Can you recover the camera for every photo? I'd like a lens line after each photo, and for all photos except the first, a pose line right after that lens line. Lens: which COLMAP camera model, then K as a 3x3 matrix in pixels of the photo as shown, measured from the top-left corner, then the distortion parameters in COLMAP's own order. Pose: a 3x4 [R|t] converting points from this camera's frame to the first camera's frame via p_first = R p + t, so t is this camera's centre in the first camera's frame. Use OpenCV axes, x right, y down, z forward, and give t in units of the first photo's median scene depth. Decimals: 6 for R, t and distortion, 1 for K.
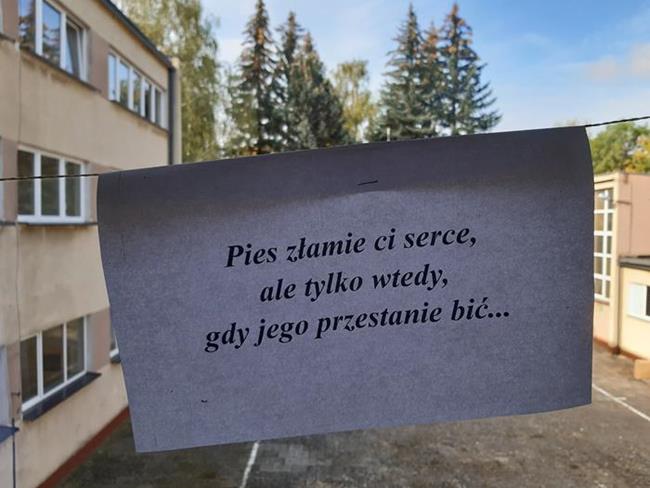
lens RADIAL K [[496.3, 0, 327.5], [0, 496.3, 249.2], [0, 0, 1]] dist [-0.036396, -0.017437]
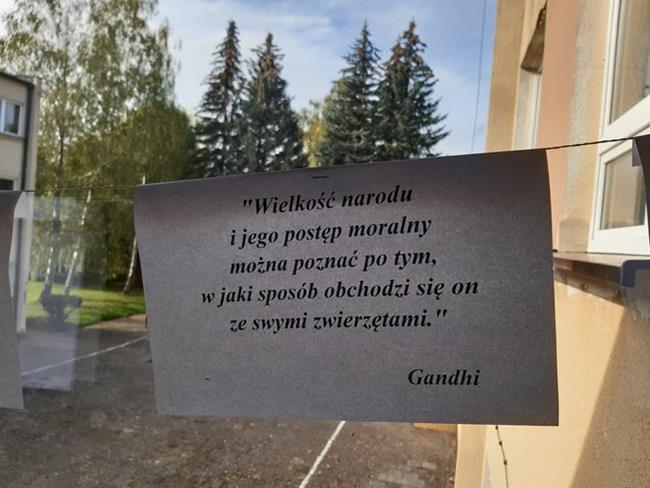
lens RADIAL K [[496.3, 0, 326.6], [0, 496.3, 248.5], [0, 0, 1]] dist [-0.036396, -0.017437]
pose [[0.977695, 0.064440, -0.199902, 0.325327], [-0.070944, 0.997153, -0.025534, 0.003510], [0.197687, 0.039146, 0.979483, -0.007799]]
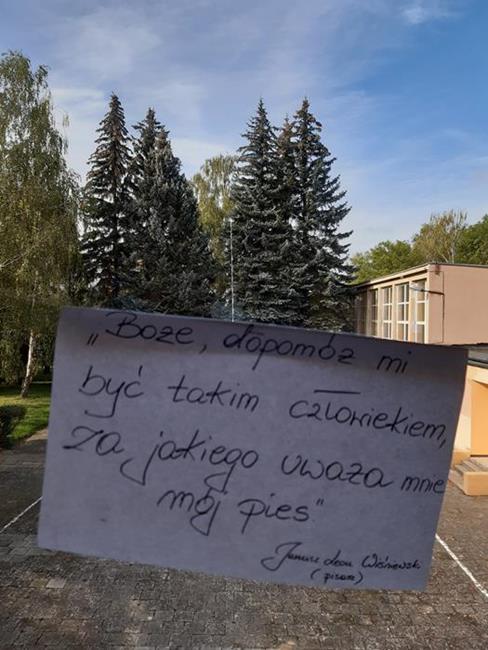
lens RADIAL K [[496.3, 0, 245.1], [0, 496.3, 319.6], [0, 0, 1]] dist [-0.036396, -0.017437]
pose [[0.999898, -0.006793, 0.012584, 0.120026], [0.007338, 0.999014, -0.043789, 0.000856], [-0.012274, 0.043876, 0.998962, -0.008624]]
